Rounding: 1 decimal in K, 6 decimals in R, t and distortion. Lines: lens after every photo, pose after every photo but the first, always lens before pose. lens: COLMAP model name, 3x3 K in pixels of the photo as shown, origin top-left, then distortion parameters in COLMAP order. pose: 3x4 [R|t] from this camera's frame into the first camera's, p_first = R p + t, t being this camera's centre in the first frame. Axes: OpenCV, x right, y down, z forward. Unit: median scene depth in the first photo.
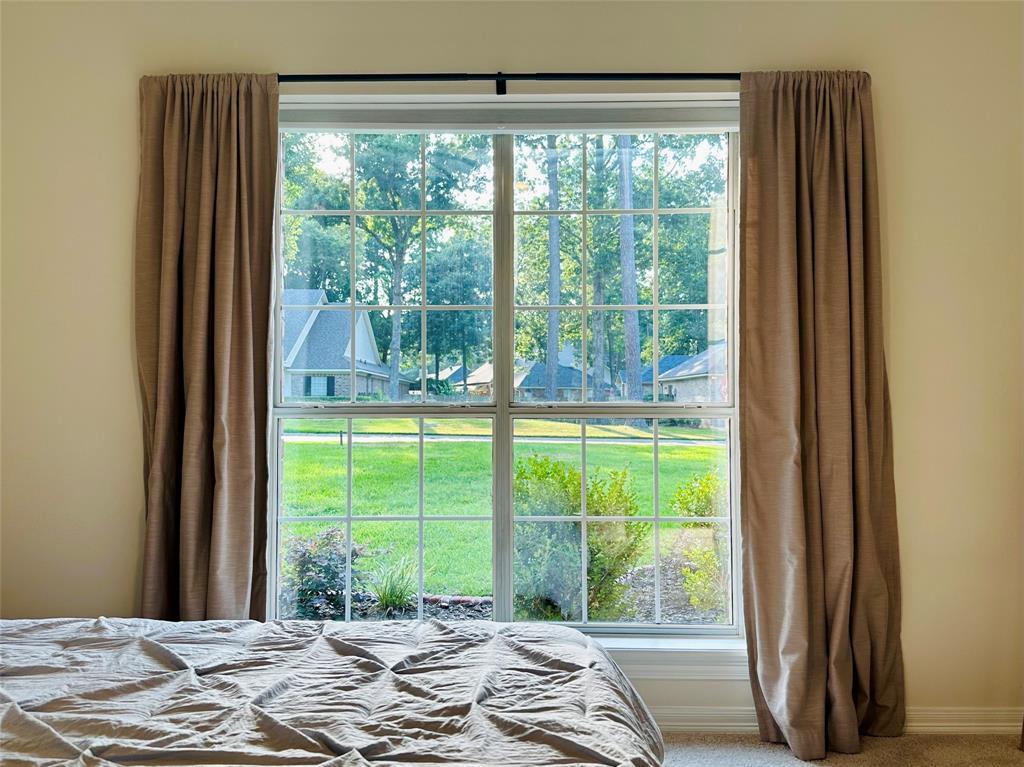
lens RADIAL K [[858.7, 0, 511.6], [0, 858.7, 386.8], [0, 0, 1]] dist [0.031495, 0.005426]
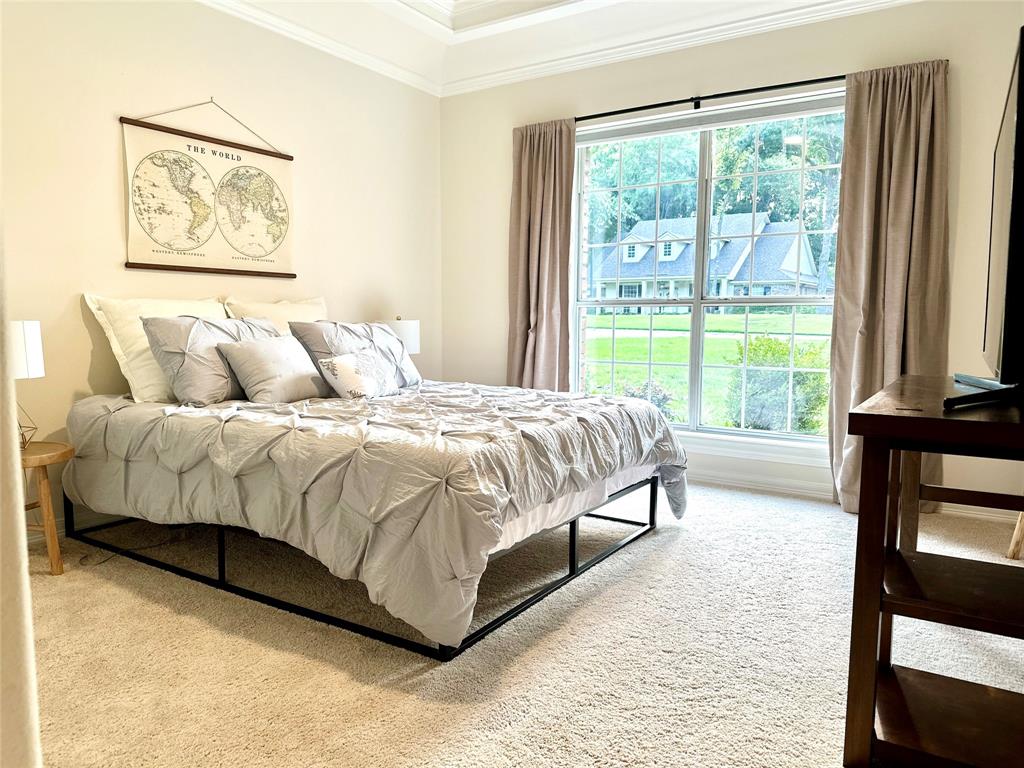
lens RADIAL K [[726.8, 0, 512.4], [0, 726.8, 383.2], [0, 0, 1]] dist [-0.013008, -0.010125]
pose [[0.840458, 0.053432, -0.539235, 0.479022], [0.010483, 0.993337, 0.114767, 0.021174], [0.541775, -0.102110, 0.834298, -0.416181]]
